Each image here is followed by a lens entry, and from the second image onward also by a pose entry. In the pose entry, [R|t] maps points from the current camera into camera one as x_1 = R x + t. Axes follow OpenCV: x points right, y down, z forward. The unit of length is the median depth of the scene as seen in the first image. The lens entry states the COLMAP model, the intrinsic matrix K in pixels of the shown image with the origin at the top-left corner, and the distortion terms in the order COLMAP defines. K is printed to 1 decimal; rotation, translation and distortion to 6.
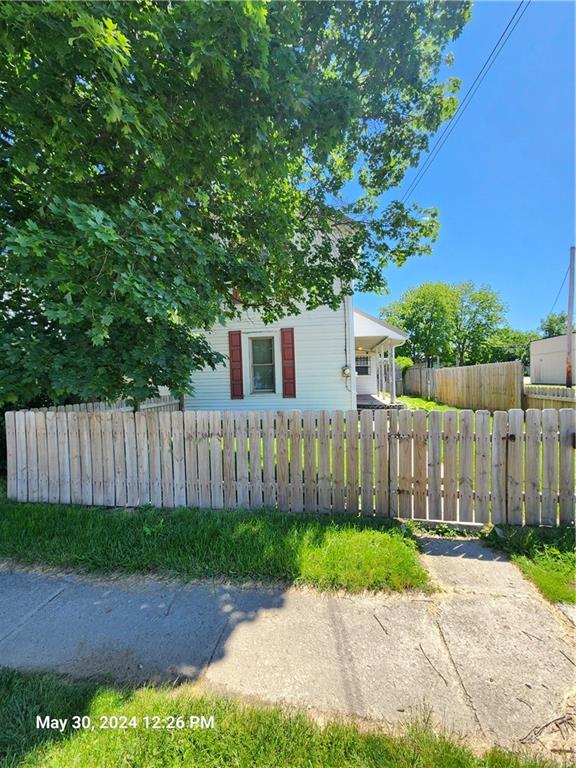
lens RADIAL K [[313.2, 0, 288.1], [0, 313.2, 385.4], [0, 0, 1]] dist [0.001989, -0.000522]
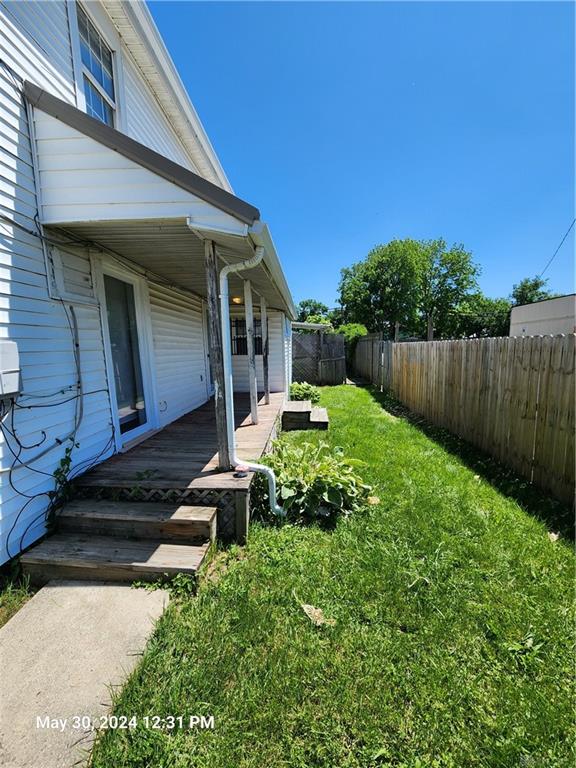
lens RADIAL K [[313.2, 0, 288.1], [0, 313.2, 385.4], [0, 0, 1]] dist [0.001989, -0.000522]
pose [[0.995552, -0.007358, 0.093927, 0.155335], [-0.002018, 0.995052, 0.099339, -0.021866], [-0.094193, -0.099087, 0.990611, 0.301652]]
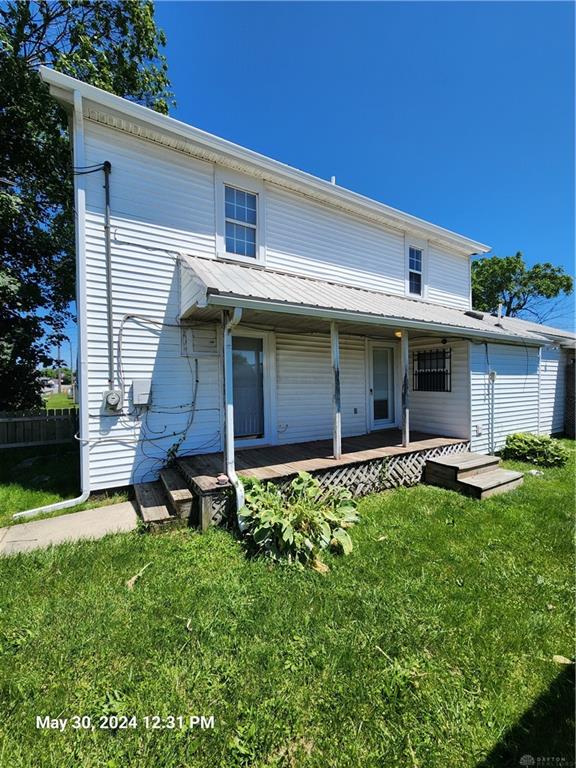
lens RADIAL K [[313.2, 0, 288.1], [0, 313.2, 385.4], [0, 0, 1]] dist [0.001989, -0.000522]
pose [[0.627594, 0.025624, -0.778119, 0.287168], [-0.025797, 0.999594, 0.012111, -0.026379], [0.778113, 0.012473, 0.628000, 0.347090]]
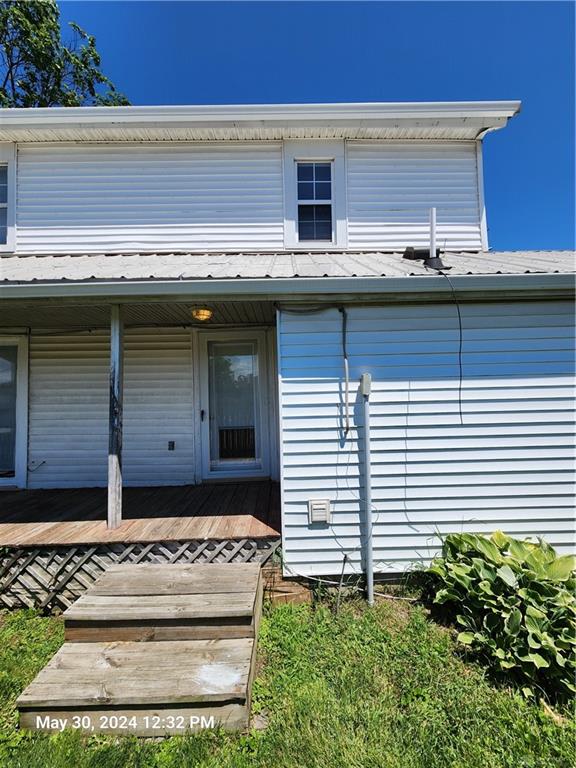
lens RADIAL K [[313.2, 0, 288.1], [0, 313.2, 385.4], [0, 0, 1]] dist [0.001989, -0.000522]
pose [[0.156045, -0.010062, -0.987699, 0.292652], [-0.002875, 0.999939, -0.010641, -0.033945], [0.987746, 0.004500, 0.156007, 0.607931]]
